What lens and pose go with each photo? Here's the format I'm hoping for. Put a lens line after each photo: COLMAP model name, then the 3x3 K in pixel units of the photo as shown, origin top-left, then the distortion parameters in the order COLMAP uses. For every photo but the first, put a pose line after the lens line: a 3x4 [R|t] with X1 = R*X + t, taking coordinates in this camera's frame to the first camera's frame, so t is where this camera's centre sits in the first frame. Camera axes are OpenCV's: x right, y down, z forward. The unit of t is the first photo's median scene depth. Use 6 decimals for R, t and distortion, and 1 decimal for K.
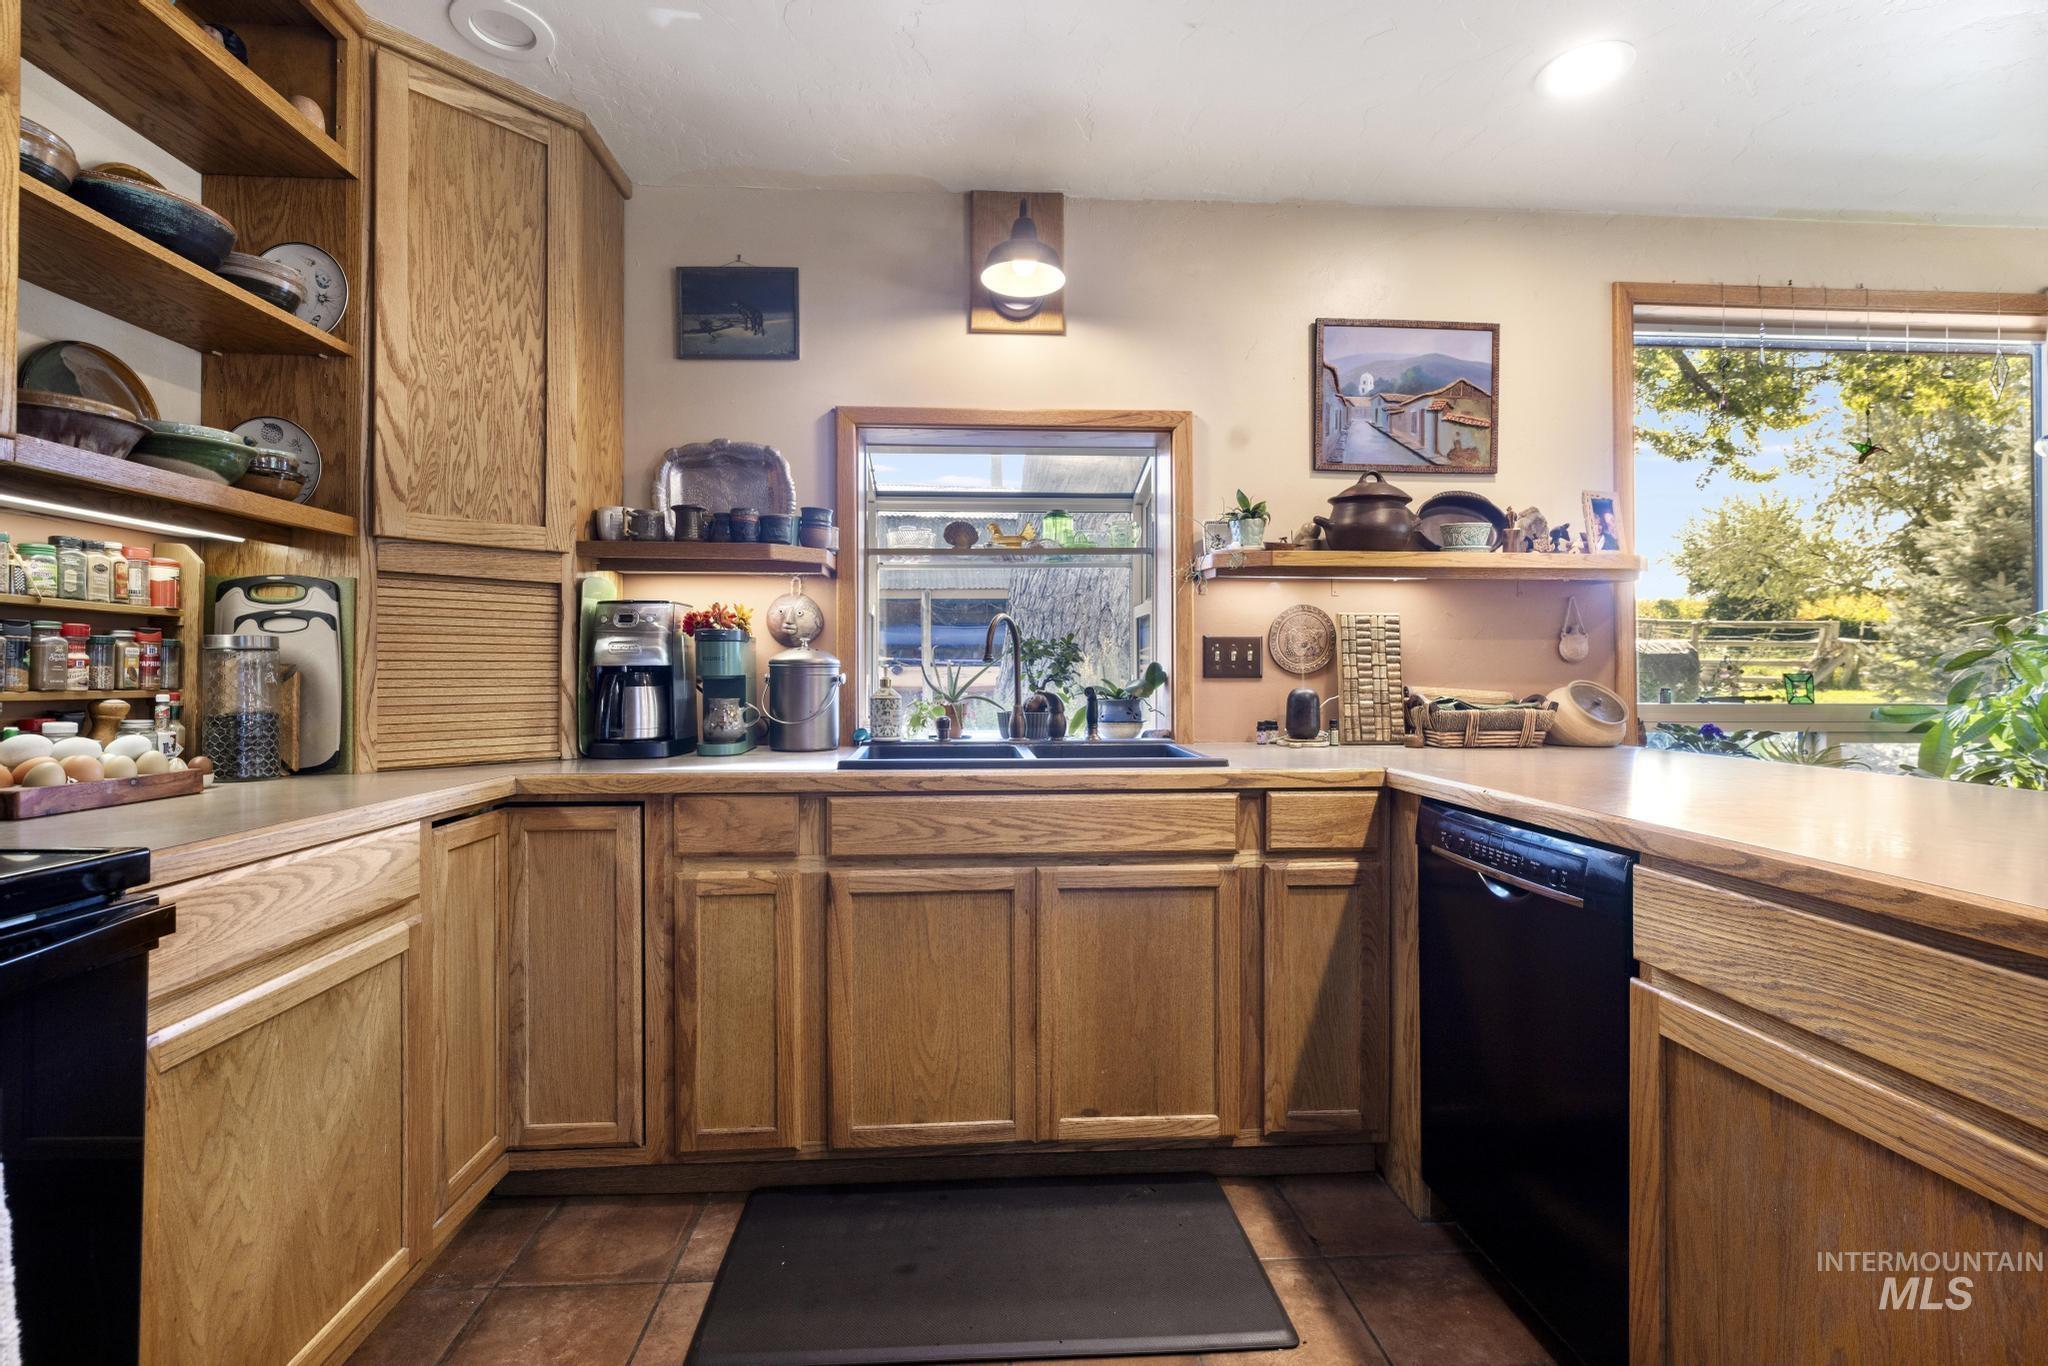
lens RADIAL K [[918.1, 0, 1020.7], [0, 918.1, 668.5], [0, 0, 1]] dist [0.016872, 0.000010]
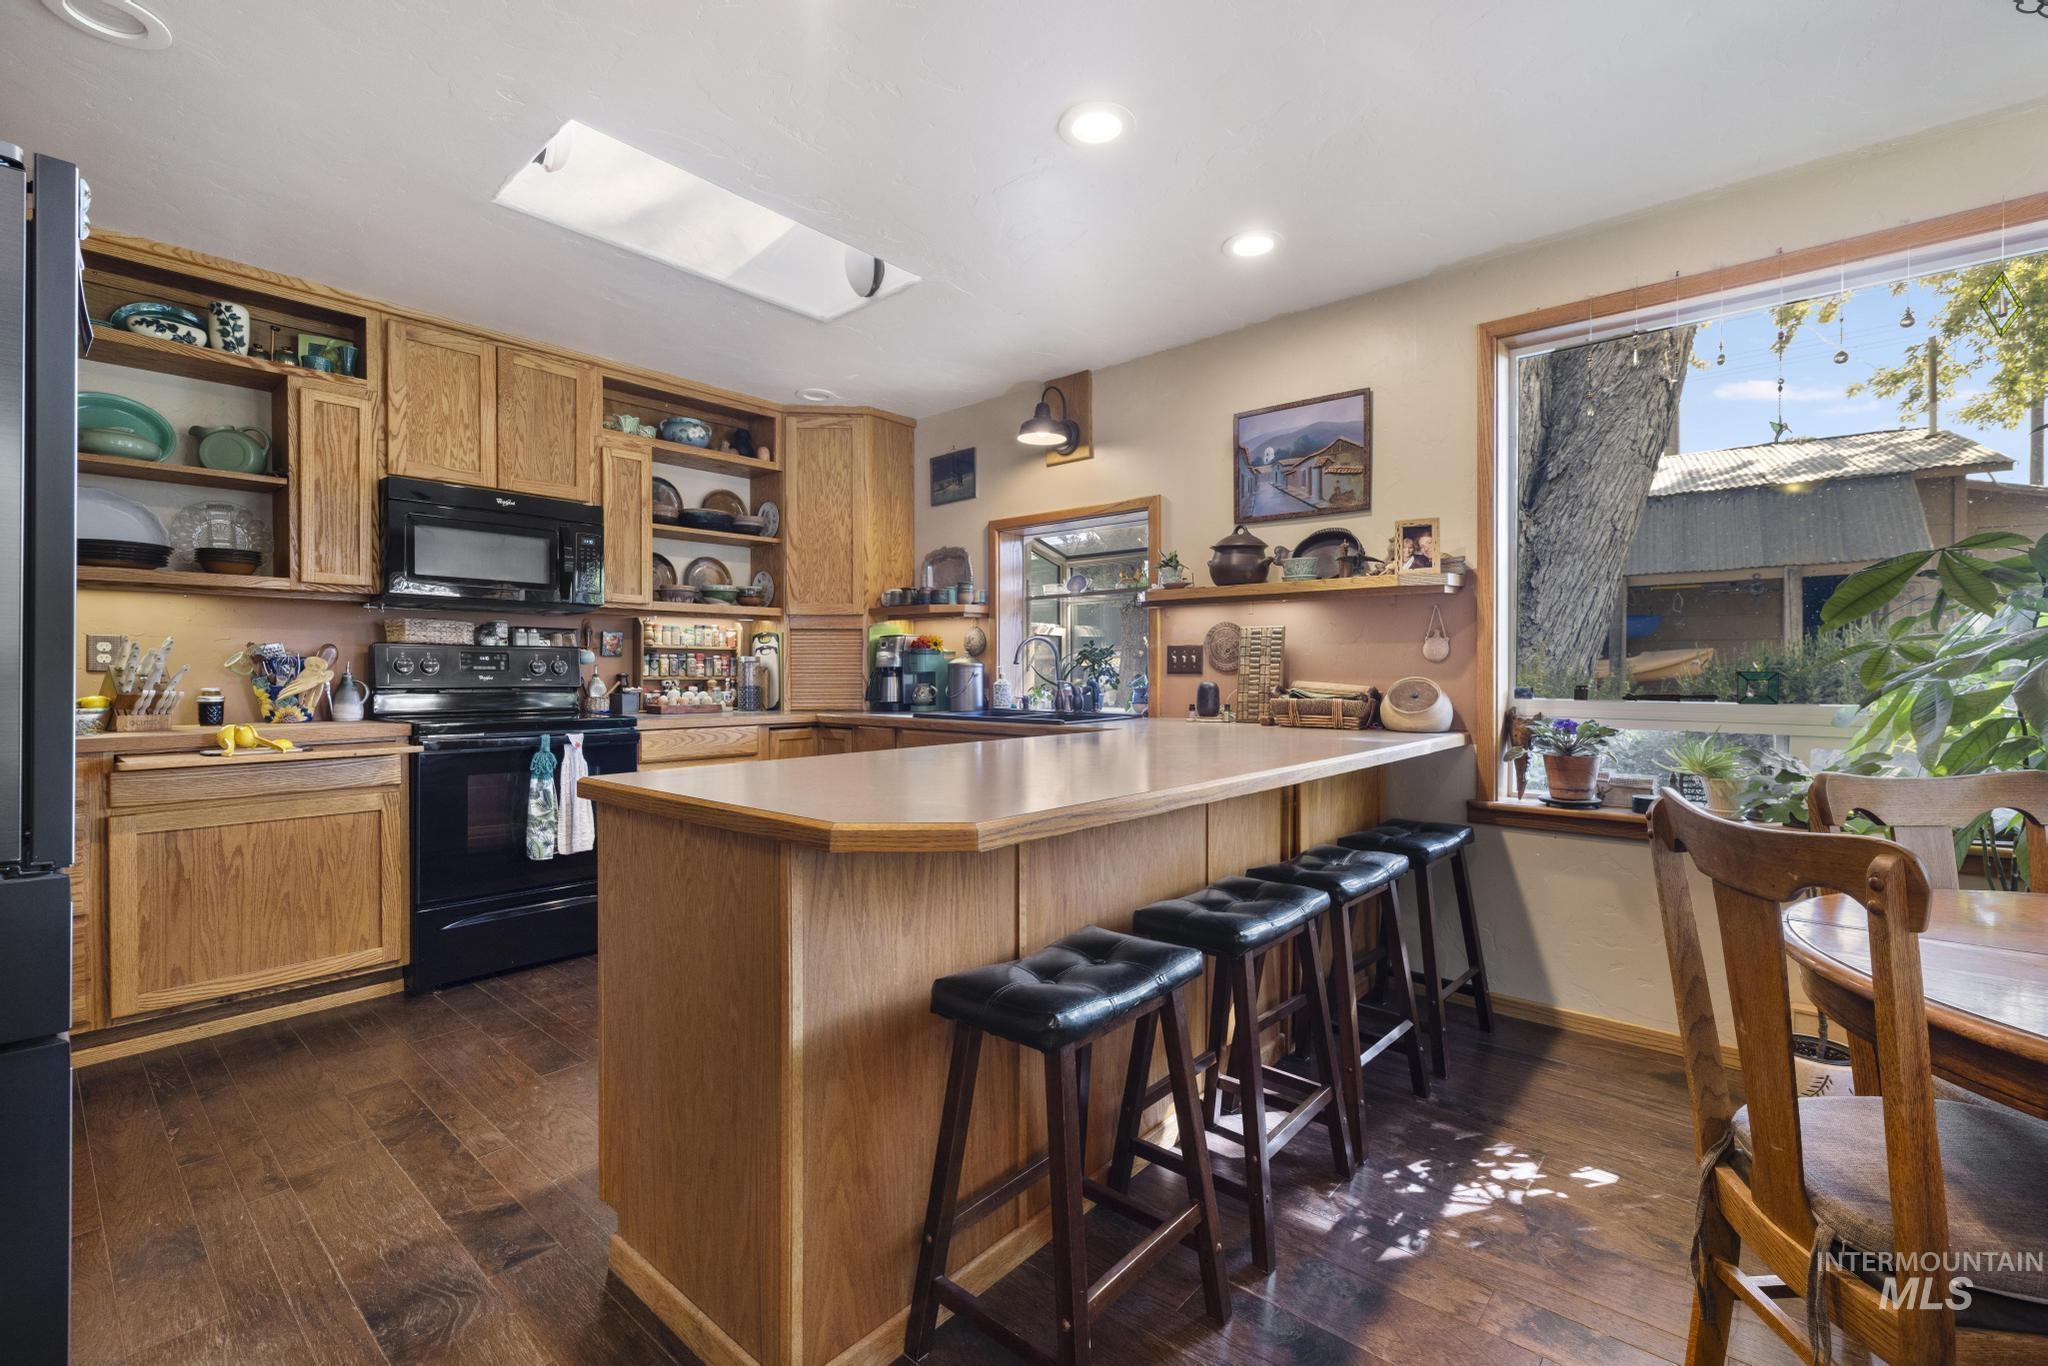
lens RADIAL K [[863.6, 0, 1028.8], [0, 863.6, 668.0], [0, 0, 1]] dist [0.021532, -0.000138]
pose [[0.716044, 0.000048, -0.698055, 1.035558], [0.005777, 0.999965, 0.005994, -0.008810], [0.698031, -0.008325, 0.716019, -0.153798]]
